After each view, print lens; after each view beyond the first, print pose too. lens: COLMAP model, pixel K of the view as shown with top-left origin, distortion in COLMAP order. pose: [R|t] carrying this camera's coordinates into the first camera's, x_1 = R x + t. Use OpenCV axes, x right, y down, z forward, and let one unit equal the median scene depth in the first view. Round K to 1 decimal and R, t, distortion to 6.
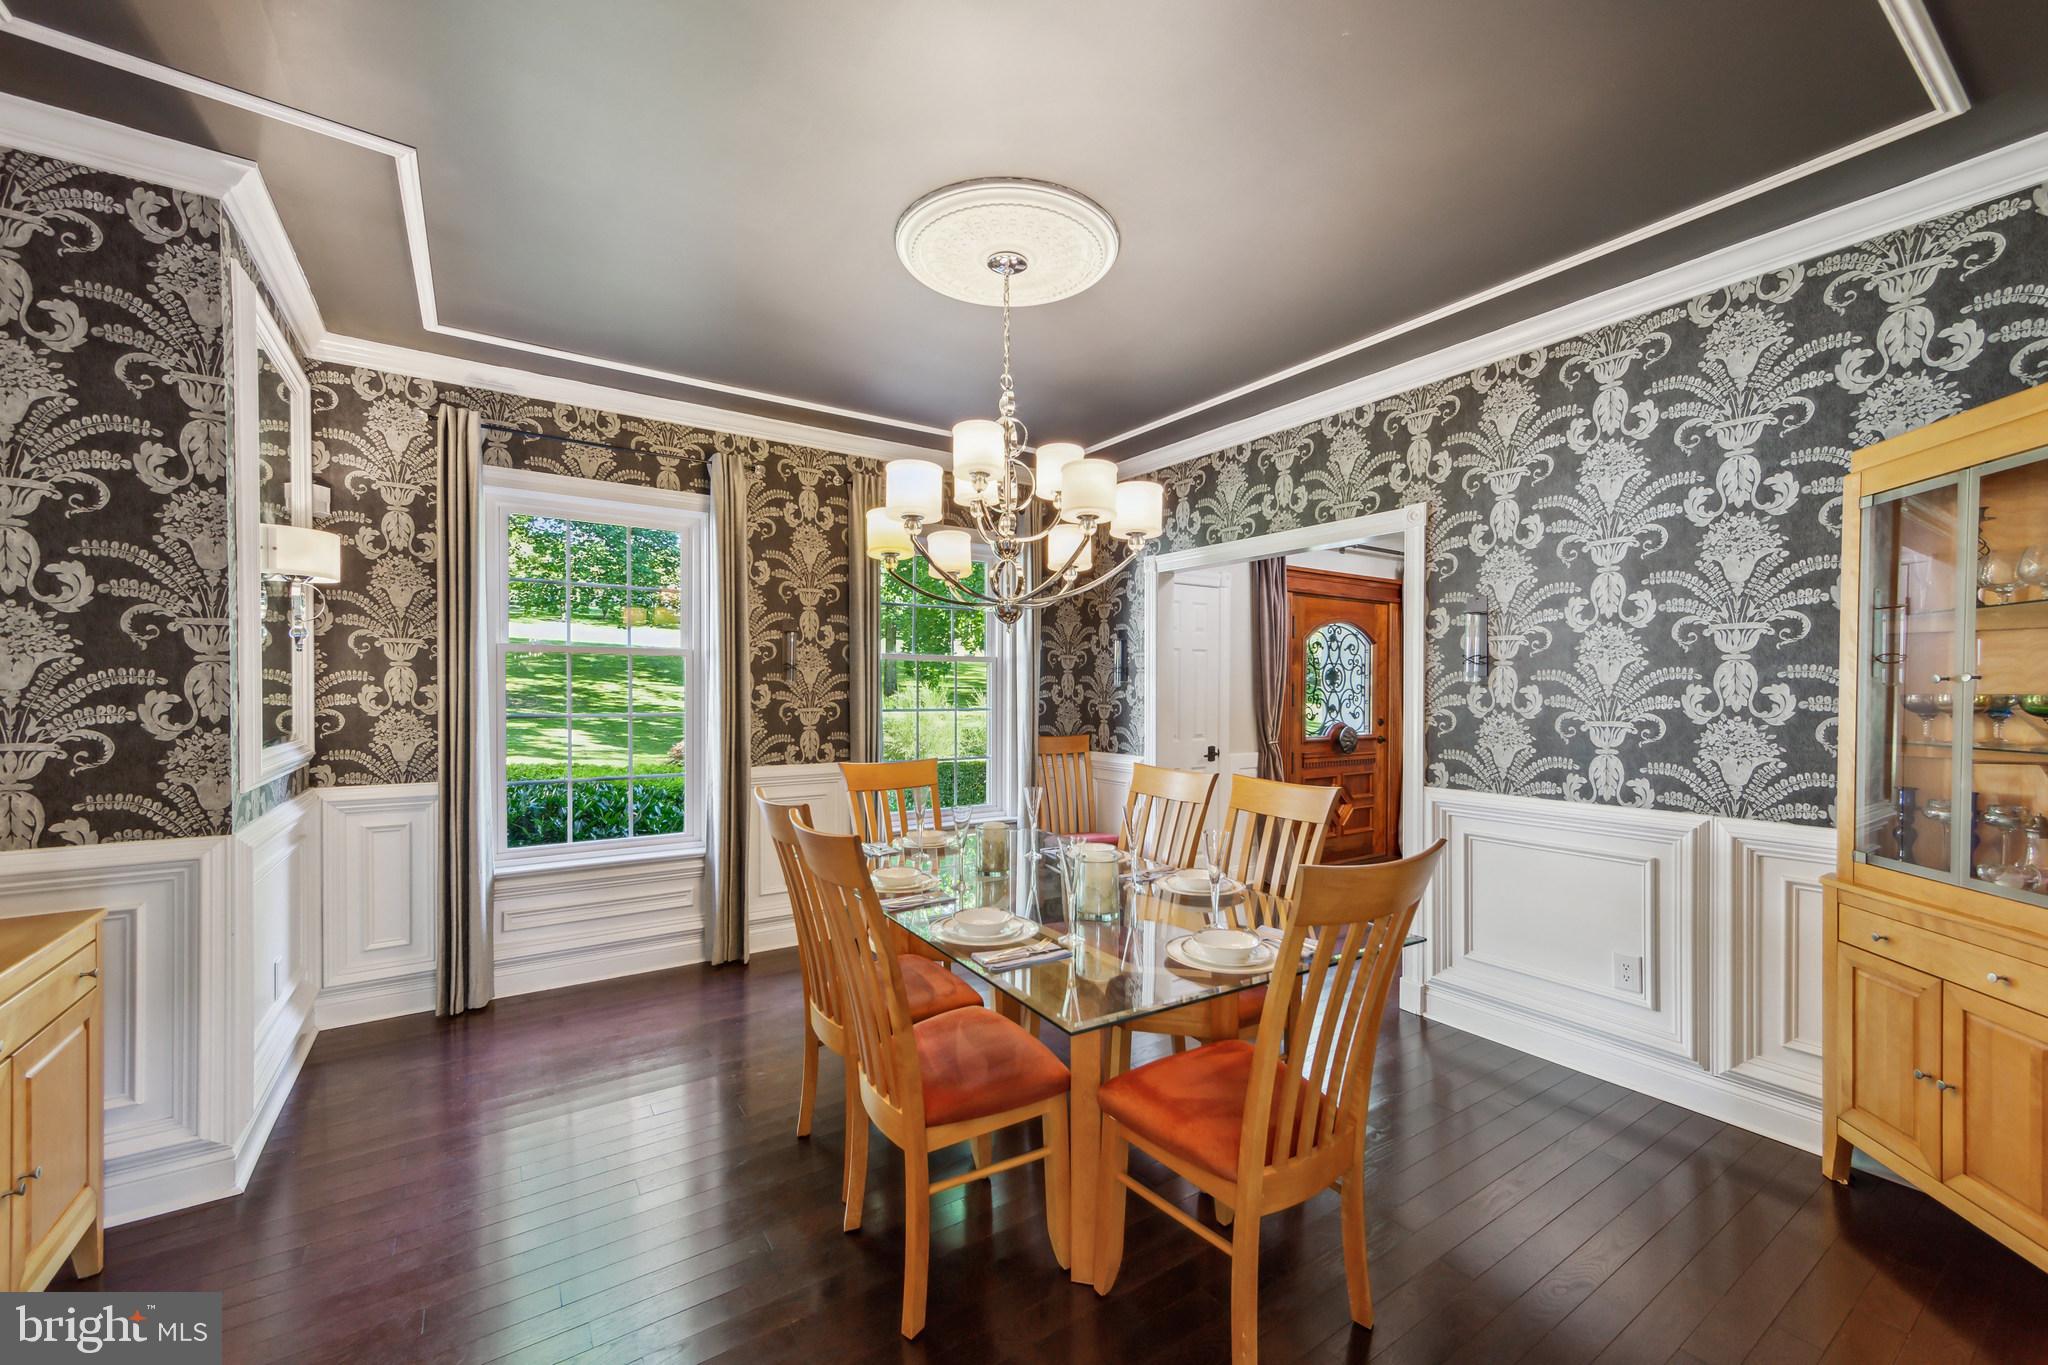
lens RADIAL K [[807.2, 0, 1032.1], [0, 807.2, 690.8], [0, 0, 1]] dist [0.009886, -0.000210]
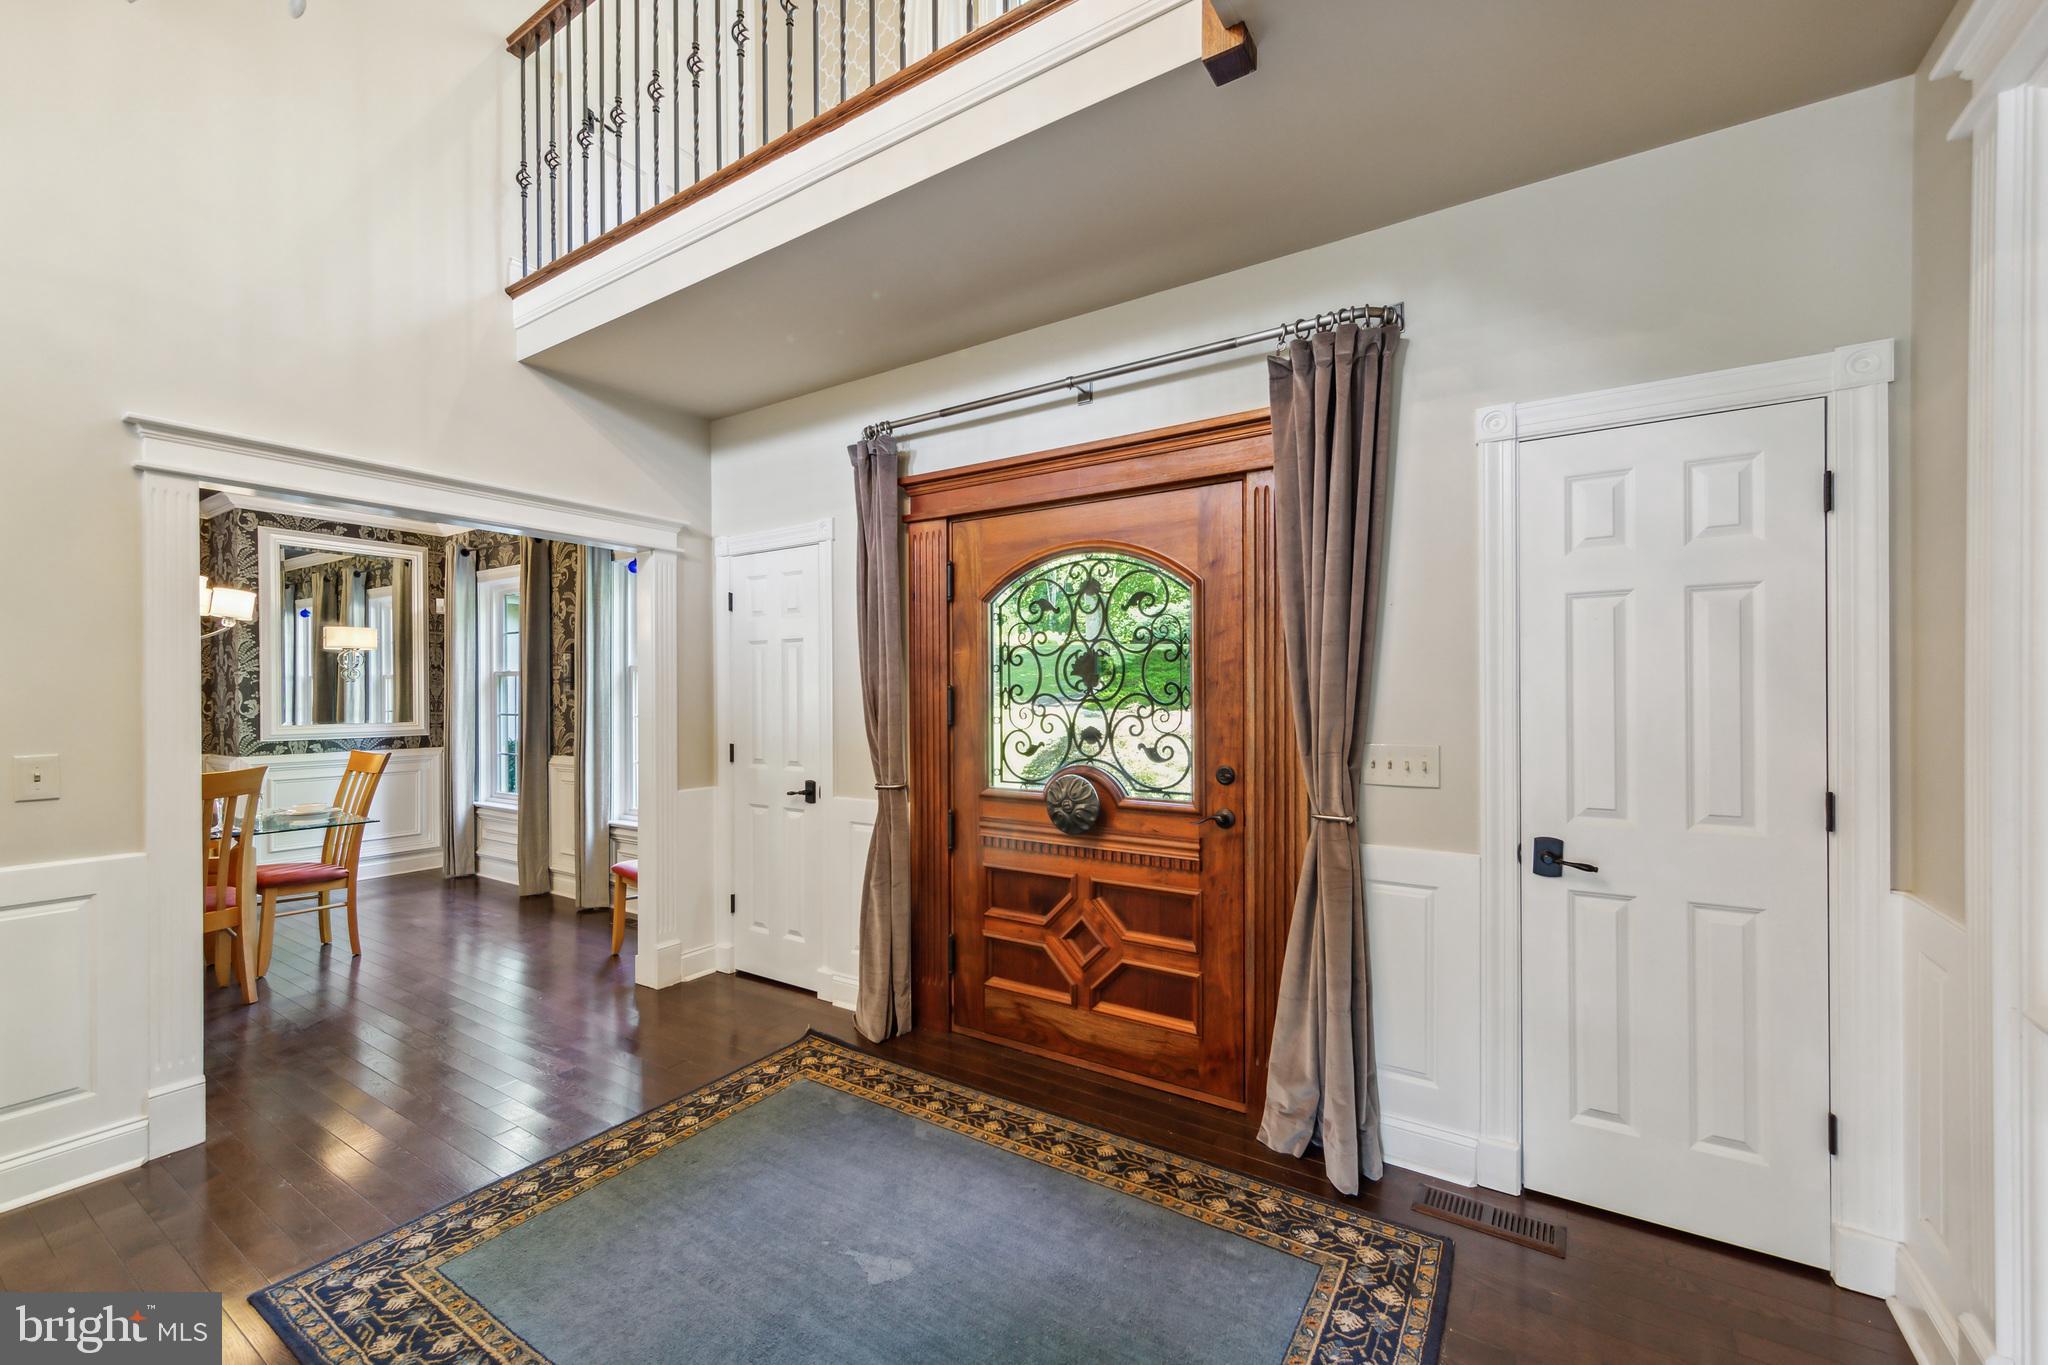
lens RADIAL K [[807.2, 0, 1032.1], [0, 807.2, 690.8], [0, 0, 1]] dist [0.009886, -0.000210]
pose [[0.400799, -0.005689, -0.916148, 0.815414], [0.000907, 0.999983, -0.005813, -0.001509], [0.916165, 0.001499, 0.400797, 0.809093]]
